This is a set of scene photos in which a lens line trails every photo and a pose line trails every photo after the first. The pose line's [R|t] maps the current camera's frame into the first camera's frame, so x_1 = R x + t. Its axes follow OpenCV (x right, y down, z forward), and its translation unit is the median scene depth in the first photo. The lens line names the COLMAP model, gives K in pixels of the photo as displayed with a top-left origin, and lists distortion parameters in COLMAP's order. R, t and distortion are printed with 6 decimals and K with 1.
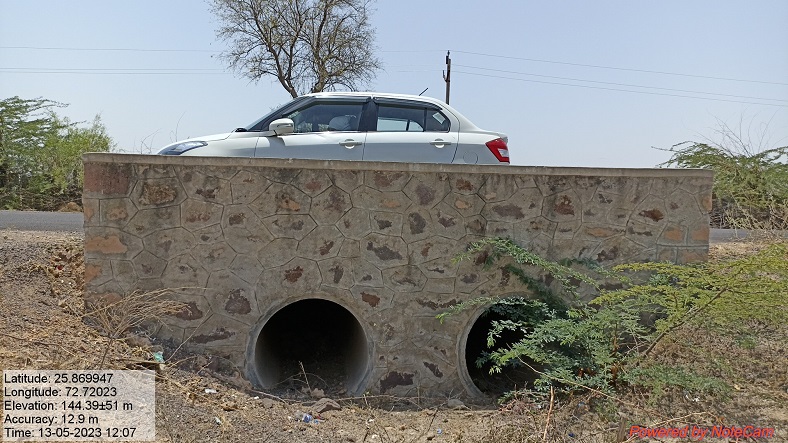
lens RADIAL K [[602.2, 0, 395.9], [0, 602.2, 221.1], [0, 0, 1]] dist [0.044446, -0.056804]
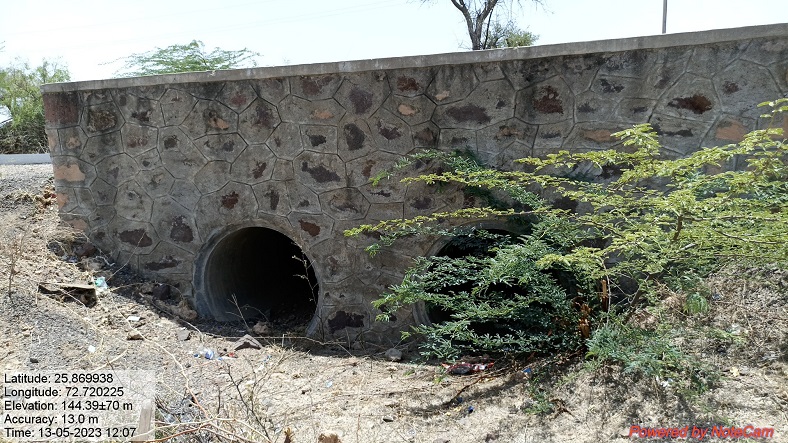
lens RADIAL K [[602.2, 0, 380.0], [0, 602.2, 223.9], [0, 0, 1]] dist [0.044446, -0.056804]
pose [[0.909541, 0.004470, -0.415591, 0.411321], [0.043931, 0.993307, 0.106828, 0.035573], [0.413287, -0.115422, 0.903256, 0.259252]]
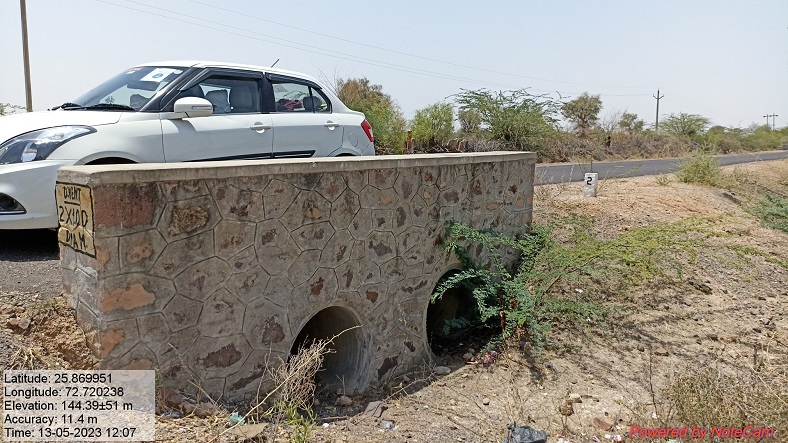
lens RADIAL K [[602.2, 0, 413.0], [0, 602.2, 226.5], [0, 0, 1]] dist [0.044446, -0.056804]
pose [[0.698406, -0.121151, 0.705373, -0.696146], [0.028380, 0.989482, 0.141847, -0.128101], [-0.715138, -0.079049, 0.694499, 0.256498]]
